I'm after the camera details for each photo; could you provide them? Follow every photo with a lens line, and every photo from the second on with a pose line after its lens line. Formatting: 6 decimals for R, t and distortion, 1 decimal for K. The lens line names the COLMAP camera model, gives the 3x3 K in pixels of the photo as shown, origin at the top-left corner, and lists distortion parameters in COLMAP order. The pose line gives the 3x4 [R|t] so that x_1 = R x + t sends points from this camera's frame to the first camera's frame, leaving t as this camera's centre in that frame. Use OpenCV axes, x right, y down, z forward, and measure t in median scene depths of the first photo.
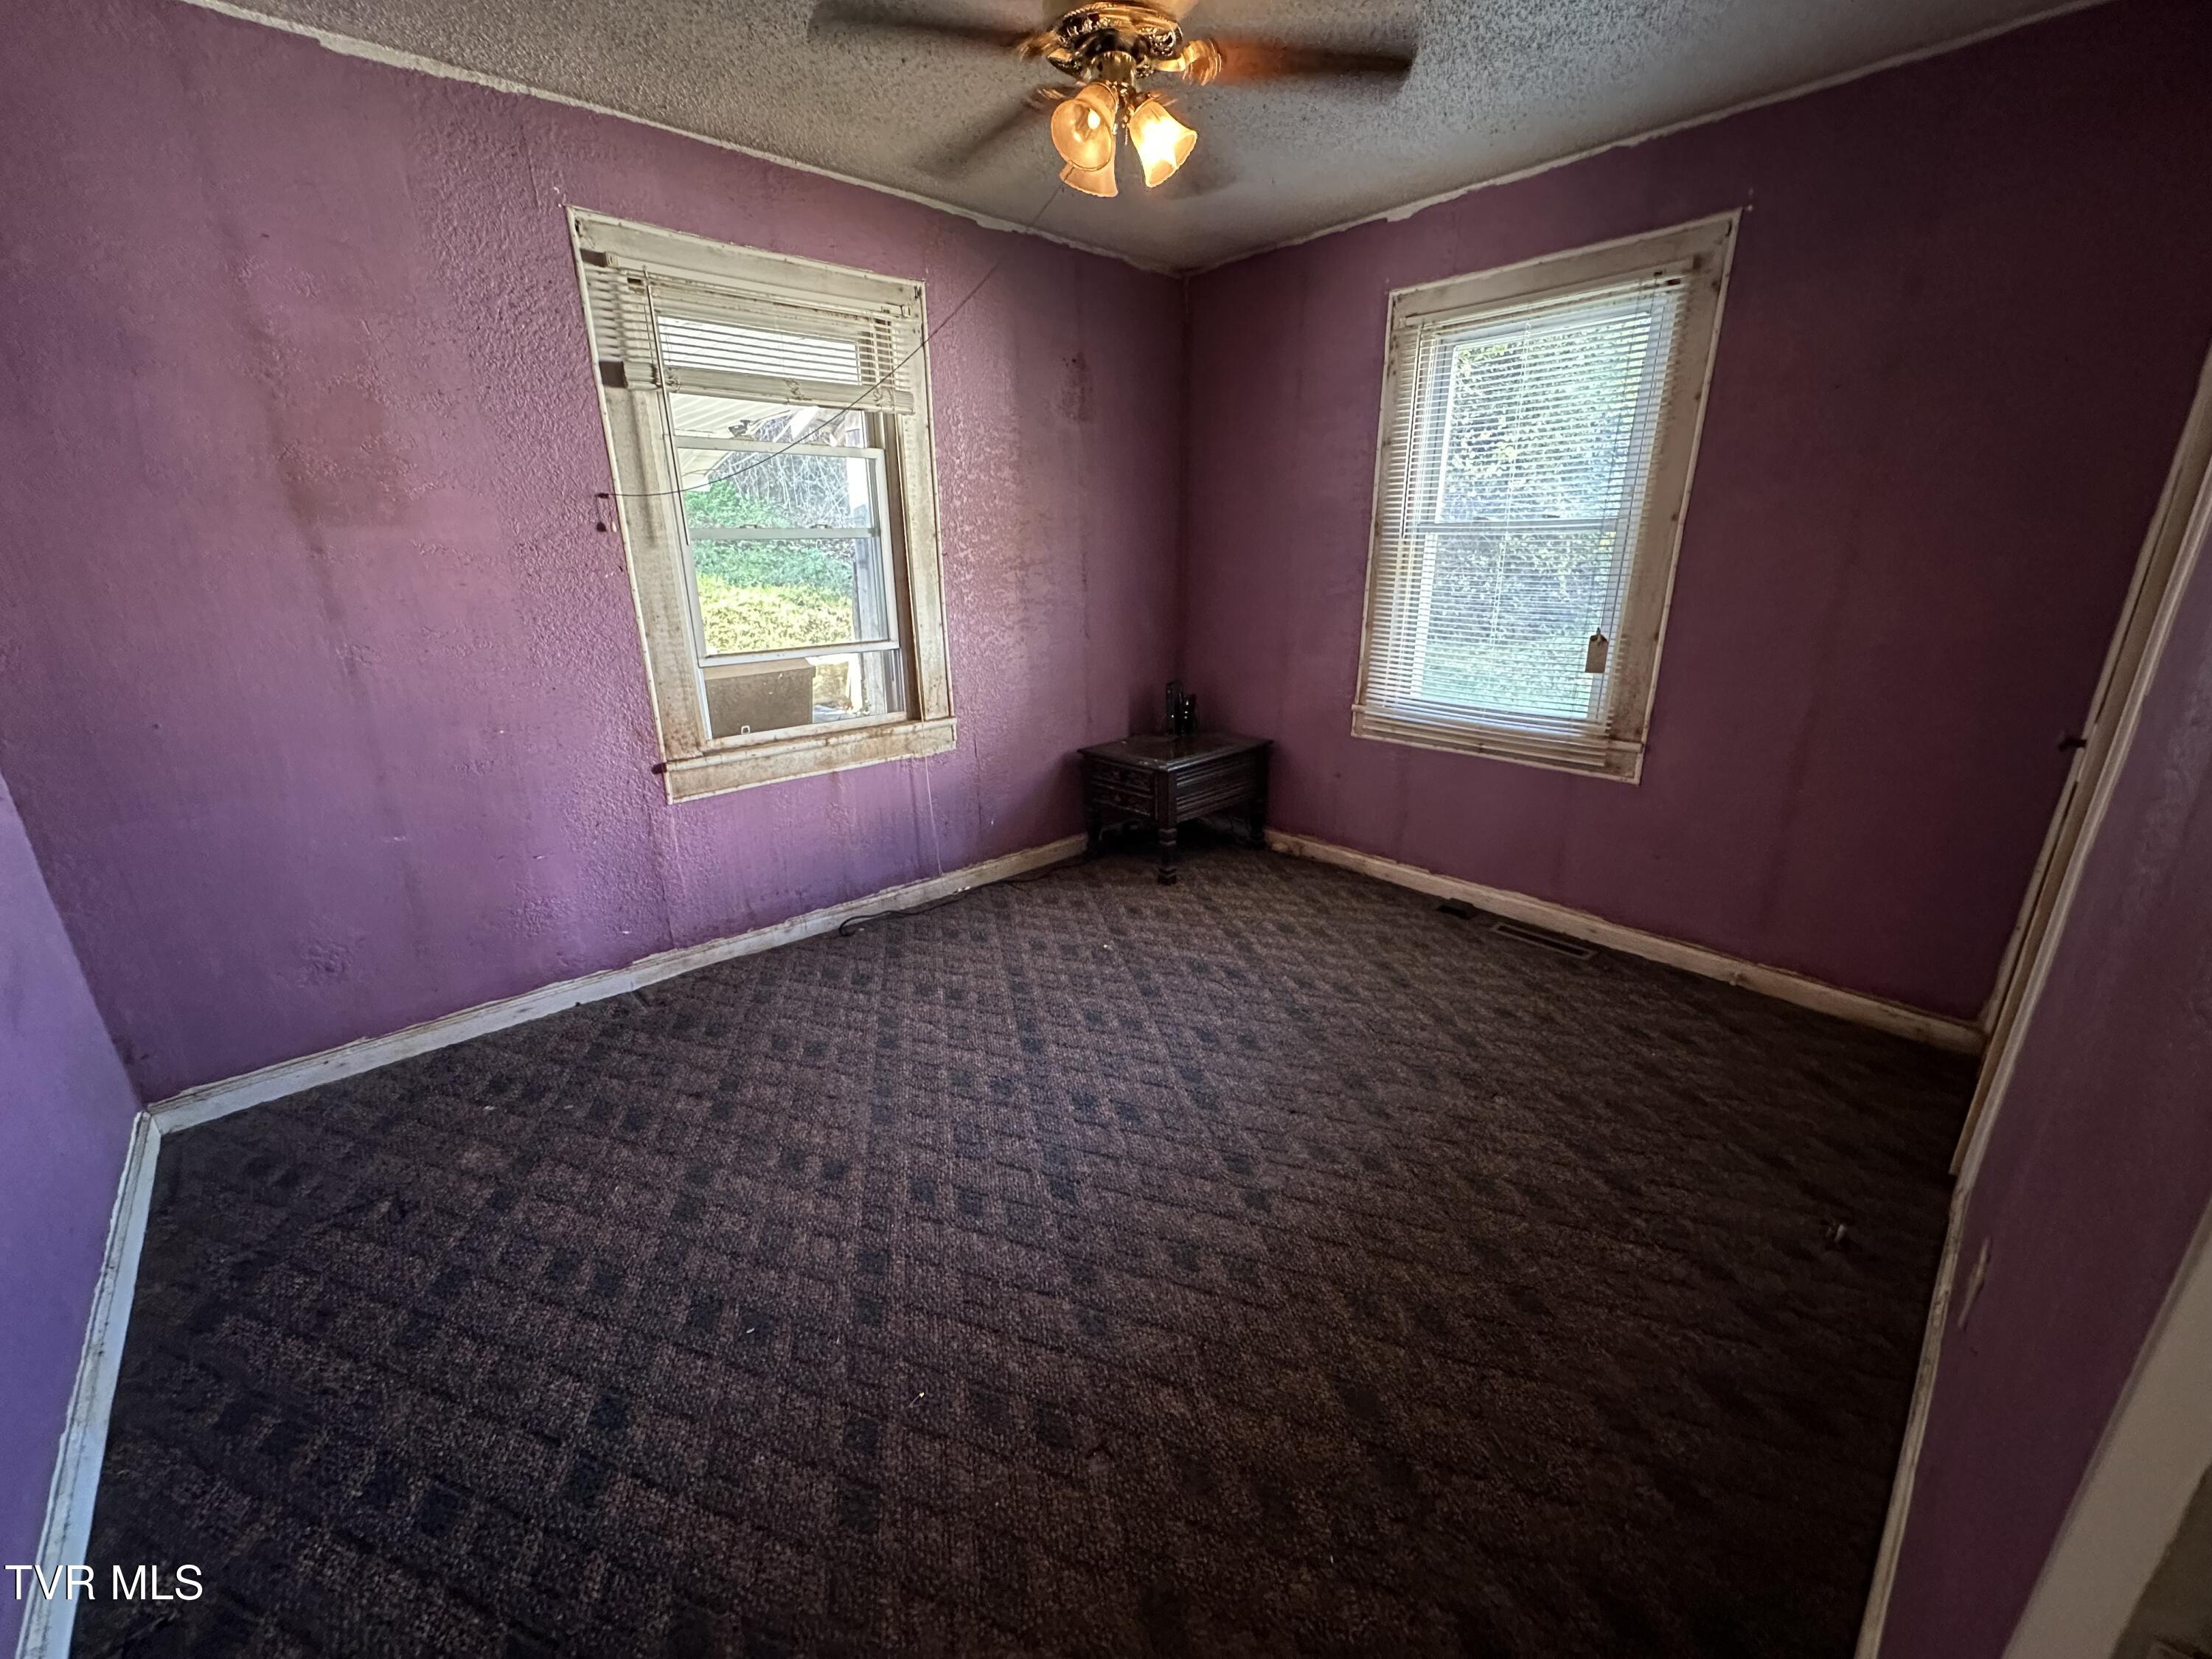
lens RADIAL K [[882.1, 0, 1109.1], [0, 882.1, 831.9], [0, 0, 1]] dist [0.001165, 0.000055]
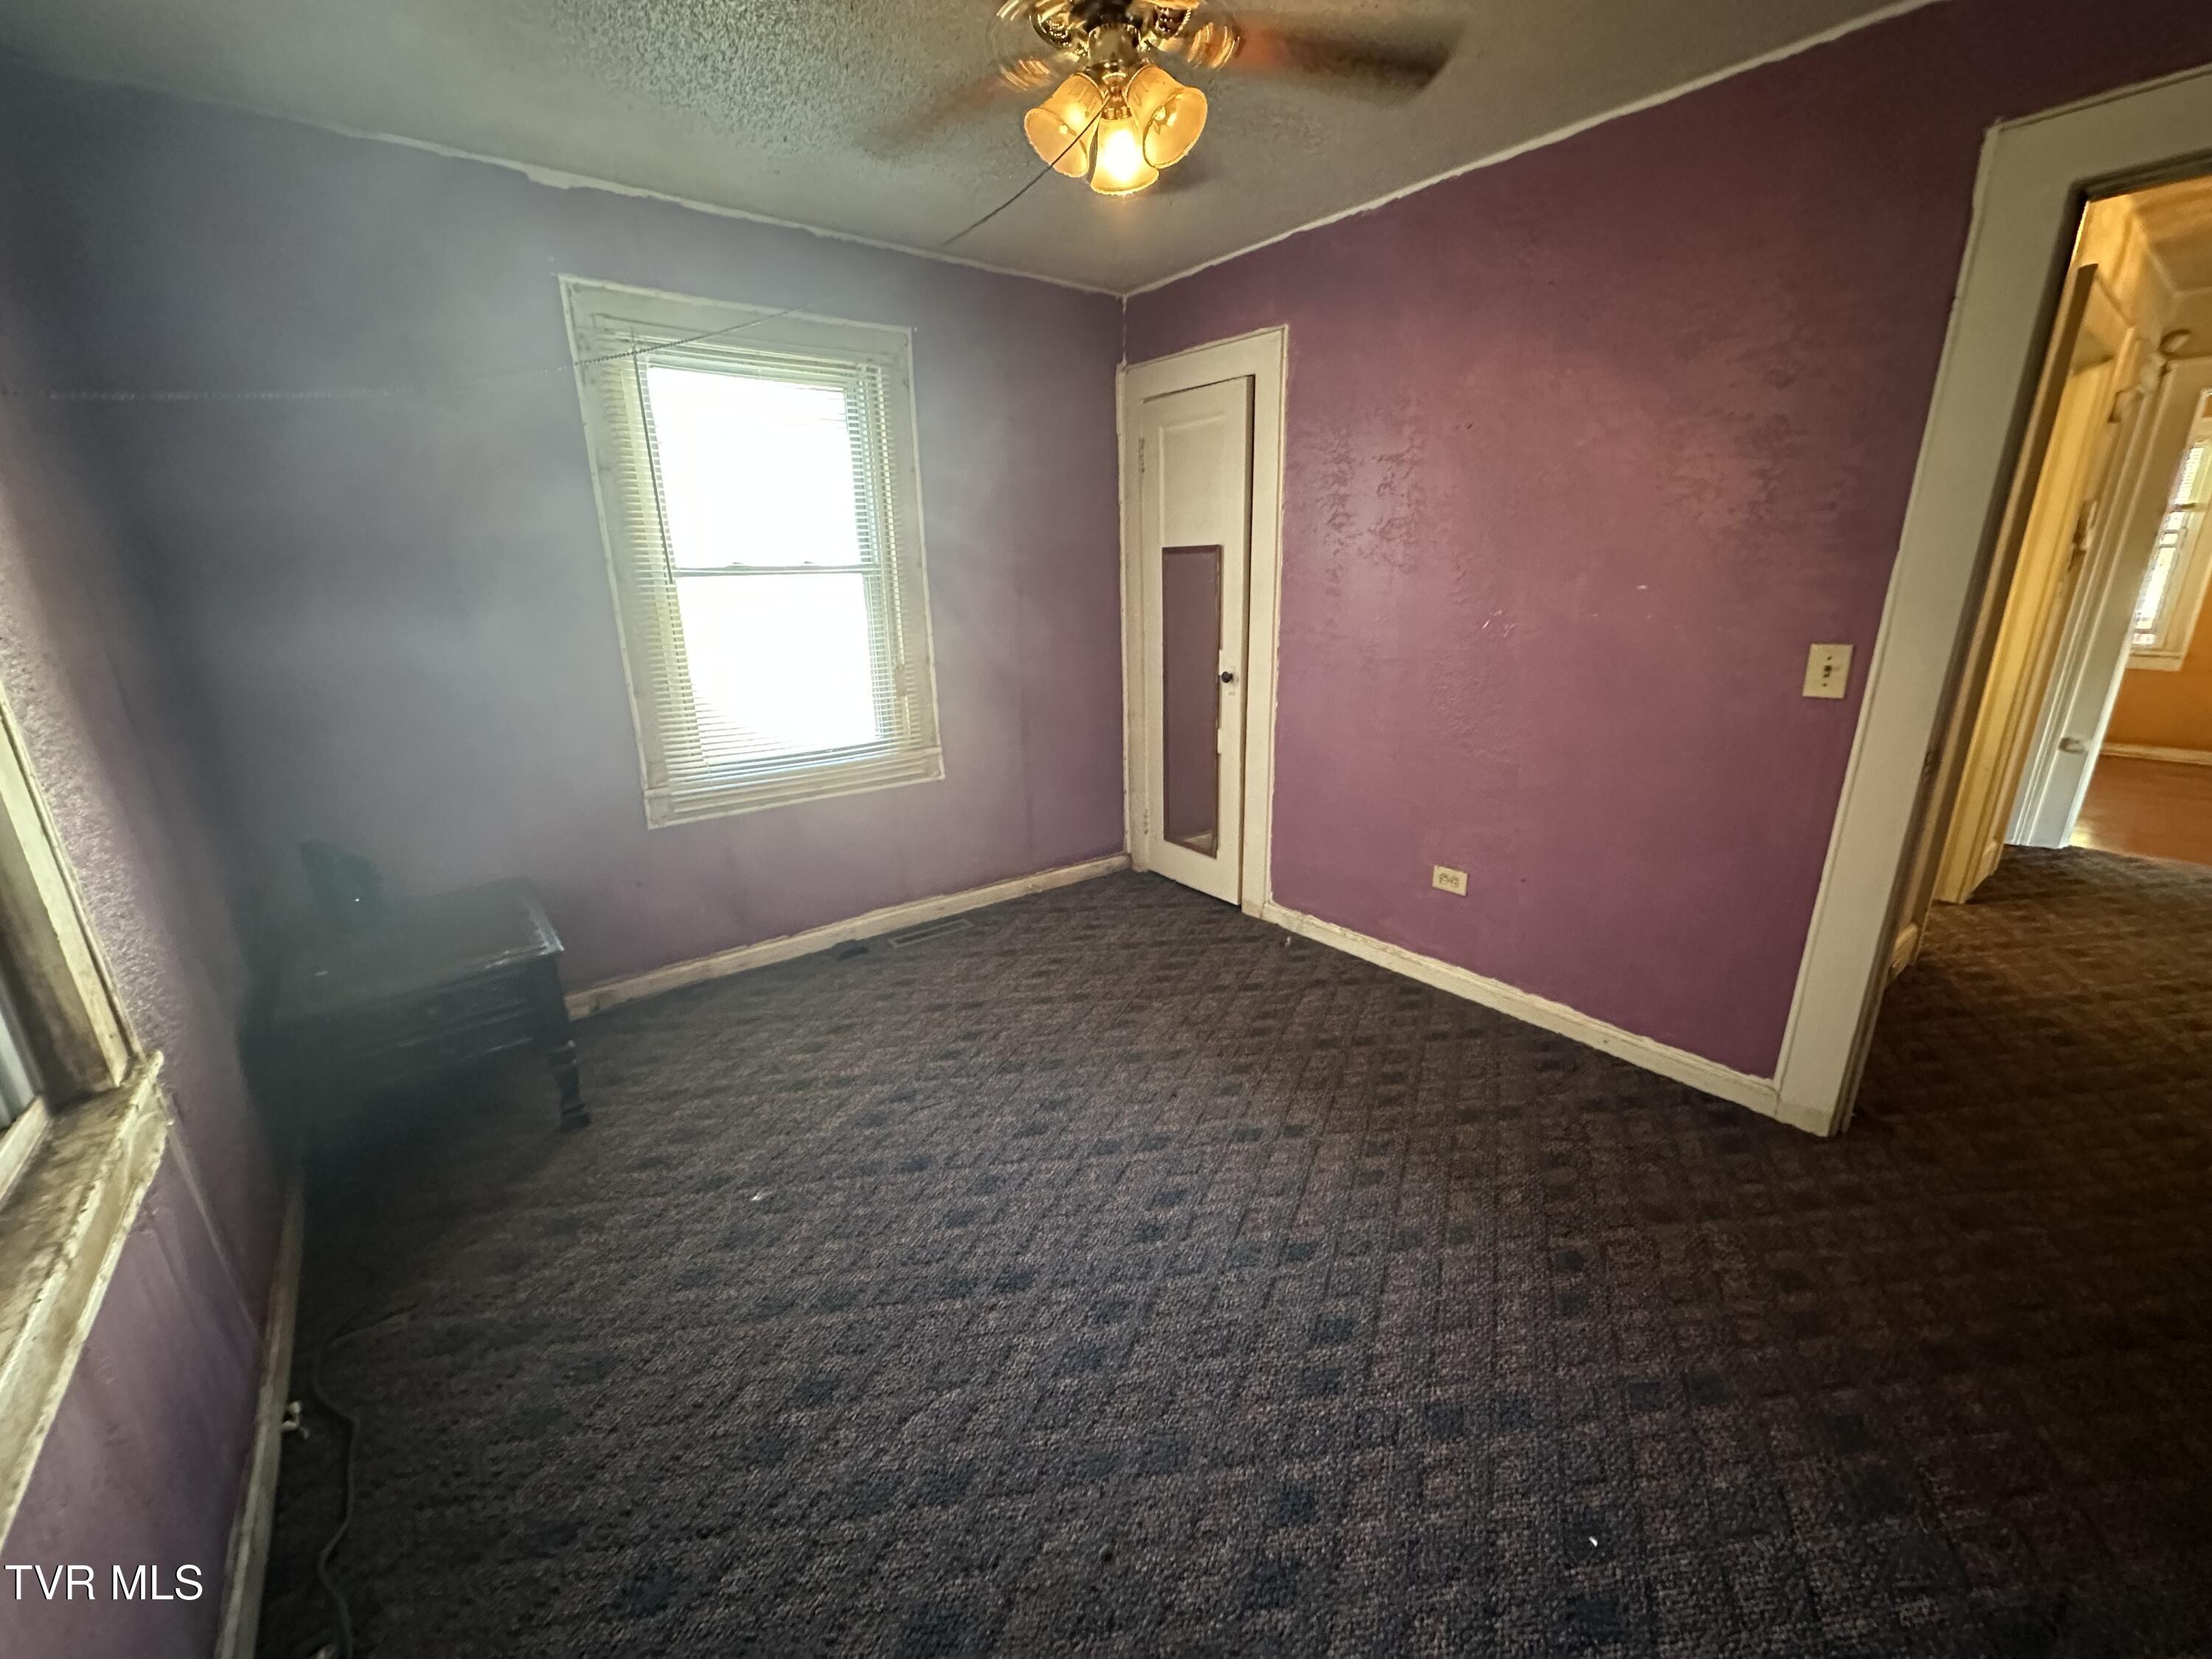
lens RADIAL K [[882.1, 0, 1105.6], [0, 882.1, 831.5], [0, 0, 1]] dist [0.001165, 0.000055]
pose [[0.081582, -0.280319, 0.956434, -0.589288], [0.325190, 0.914602, 0.240320, -0.213861], [-0.942123, 0.291417, 0.165772, 0.622615]]
